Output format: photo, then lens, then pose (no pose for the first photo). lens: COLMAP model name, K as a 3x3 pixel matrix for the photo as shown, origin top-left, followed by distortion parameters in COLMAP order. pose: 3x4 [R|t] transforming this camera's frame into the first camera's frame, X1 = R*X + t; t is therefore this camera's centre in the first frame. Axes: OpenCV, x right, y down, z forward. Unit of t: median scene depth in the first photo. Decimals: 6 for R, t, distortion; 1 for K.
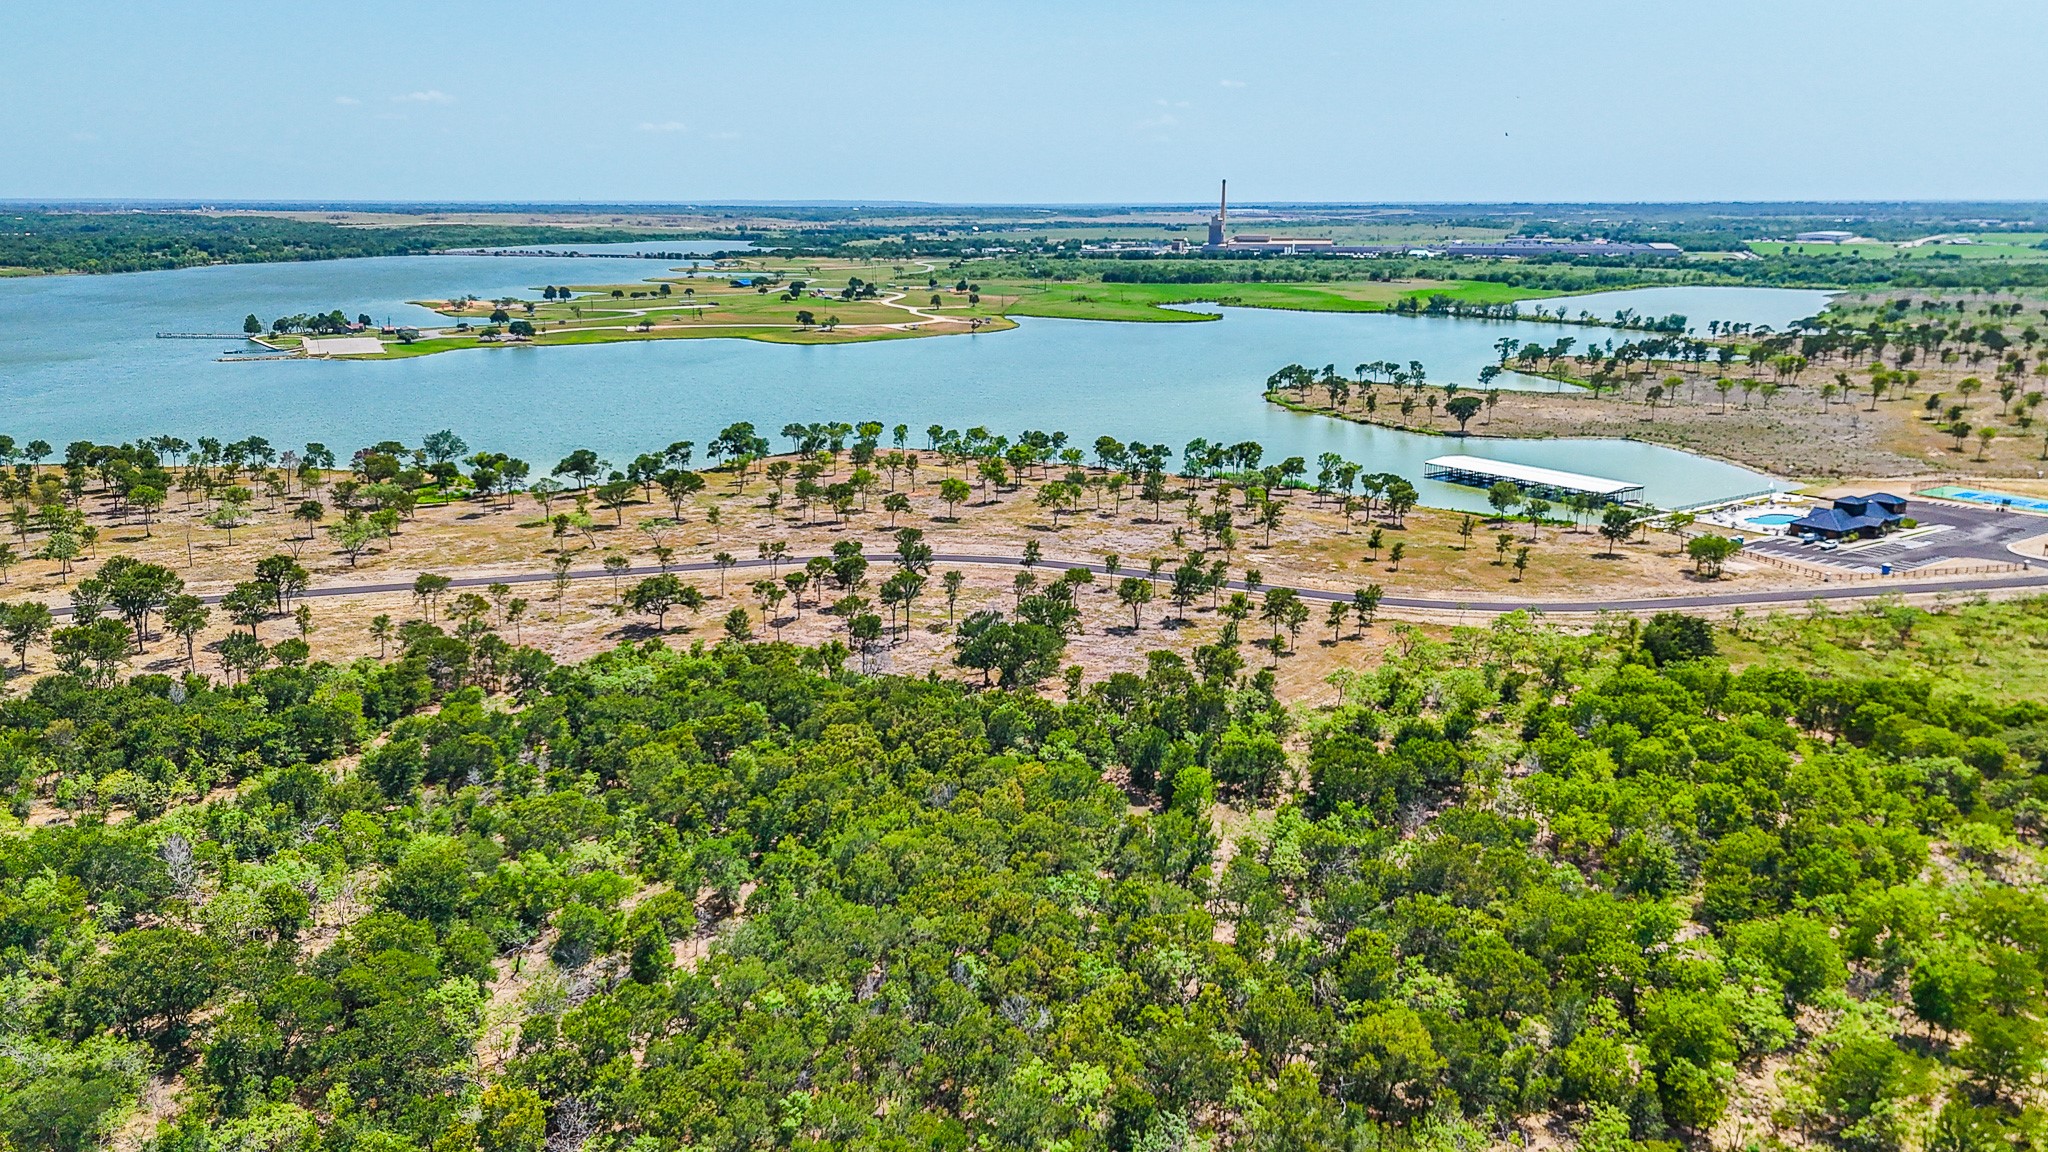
lens RADIAL K [[1498.8, 0, 1024.0], [0, 1498.8, 576.0], [0, 0, 1]] dist [0.057340, -0.056097]
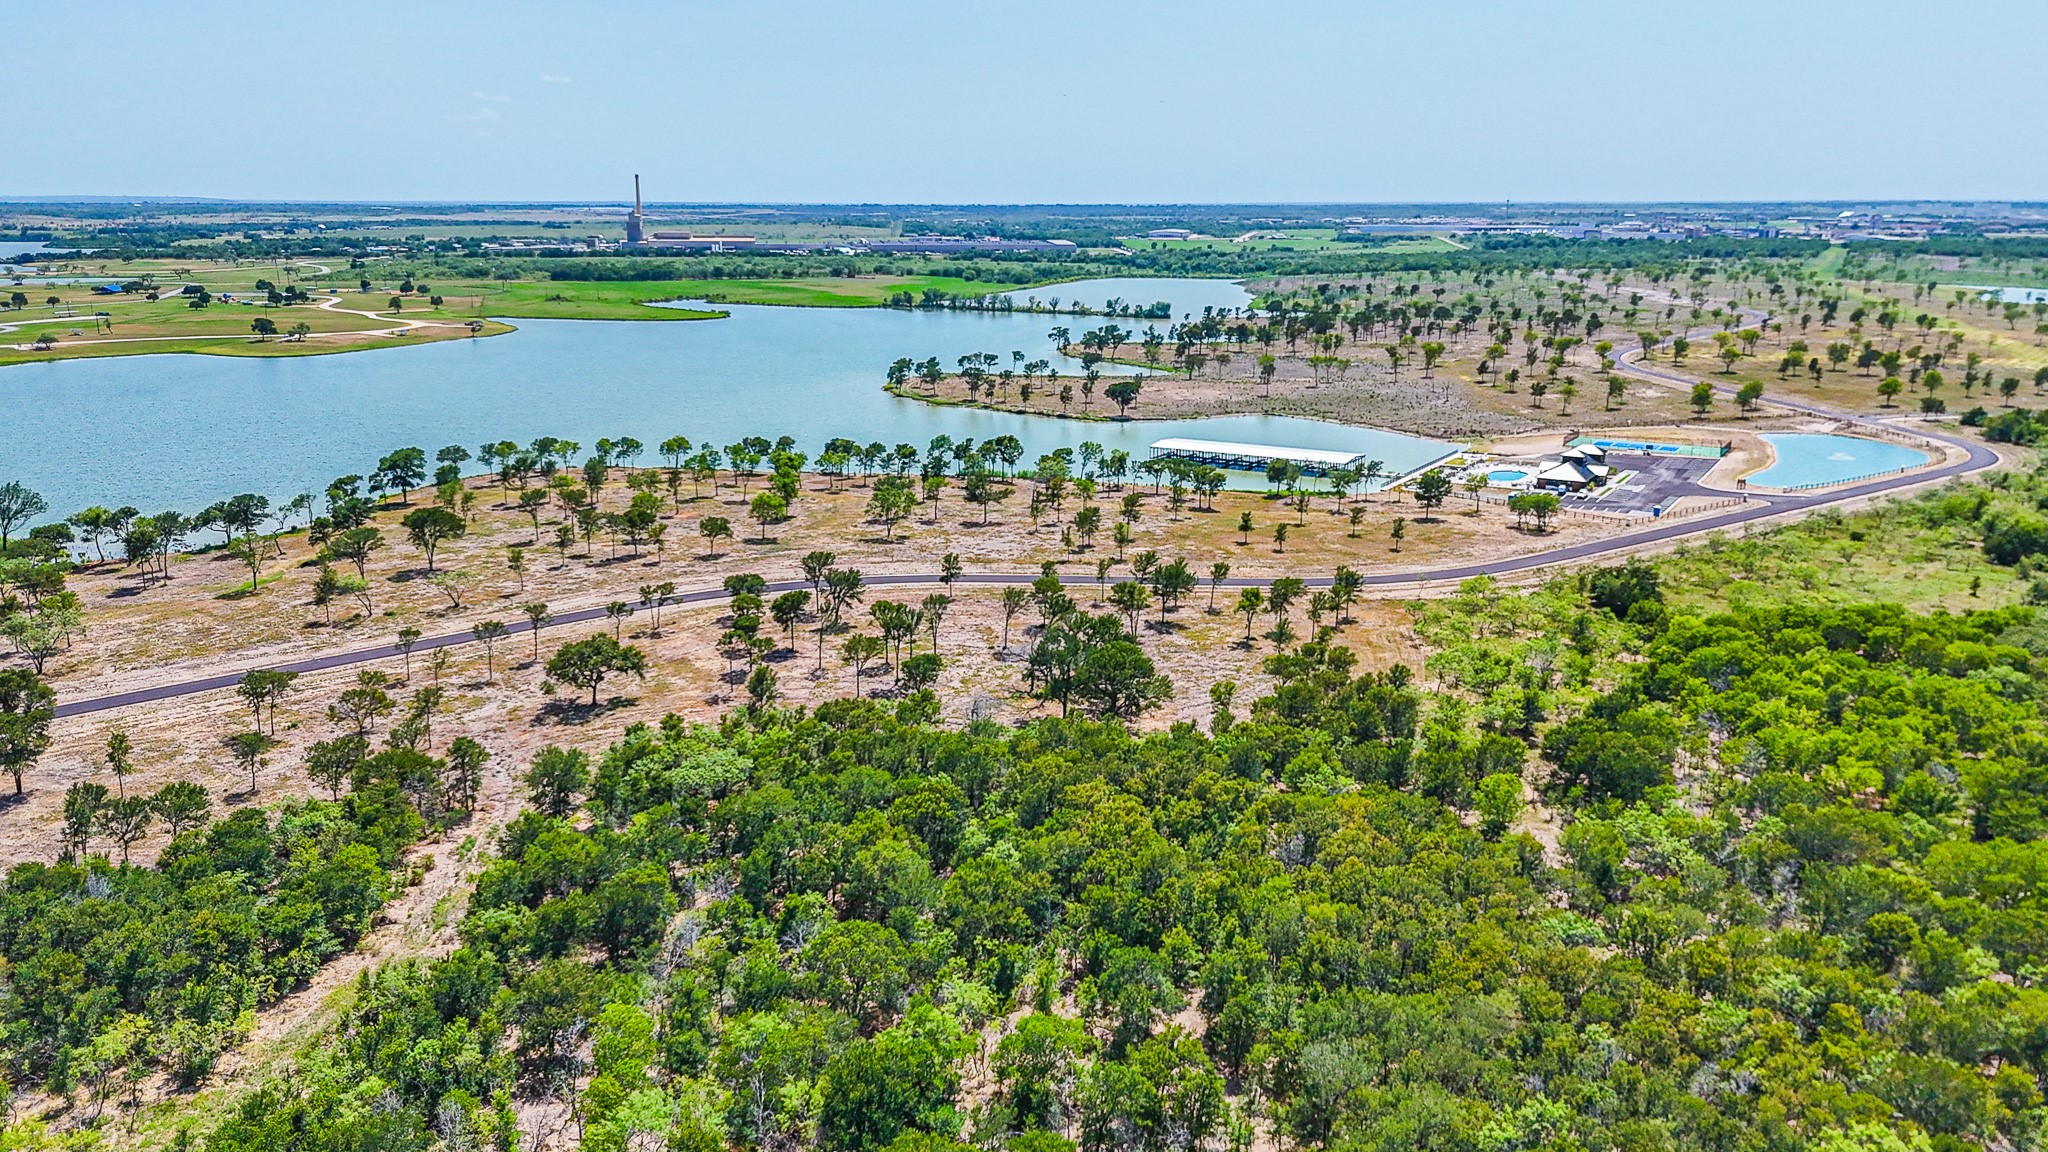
lens RADIAL K [[1493.9, 0, 1024.0], [0, 1493.9, 576.0], [0, 0, 1]] dist [0.087976, -0.125990]
pose [[0.917432, -0.095247, 0.386325, -0.081215], [0.095053, 0.995278, 0.019652, -0.006411], [-0.386373, 0.018692, 0.922153, 0.041374]]
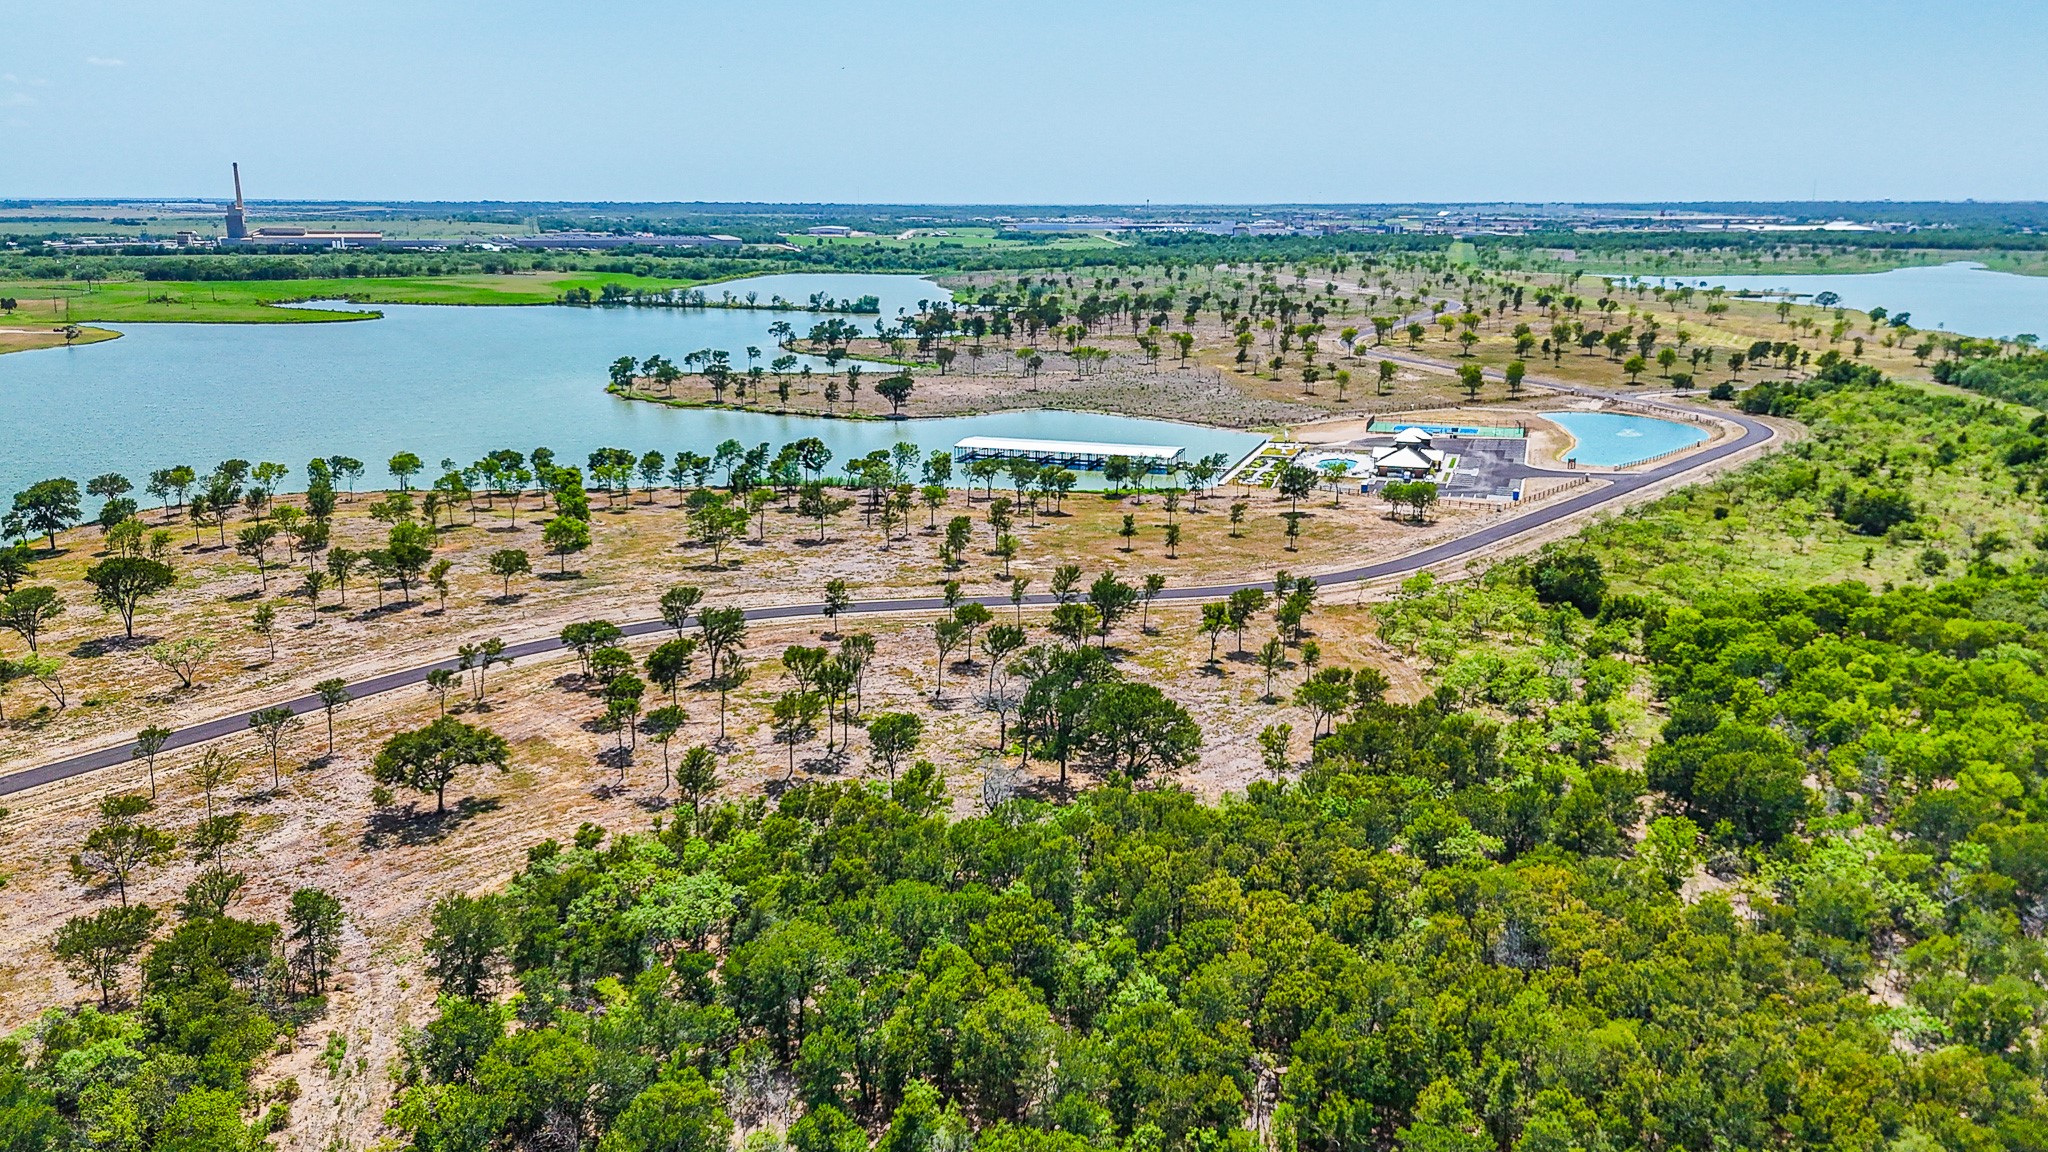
lens RADIAL K [[1505.6, 0, 1024.0], [0, 1505.6, 576.0], [0, 0, 1]] dist [0.055050, -0.048378]
pose [[0.802730, -0.141162, 0.579394, -0.095152], [0.141201, 0.988943, 0.045314, -0.012584], [-0.579385, 0.045436, 0.813787, 0.089168]]
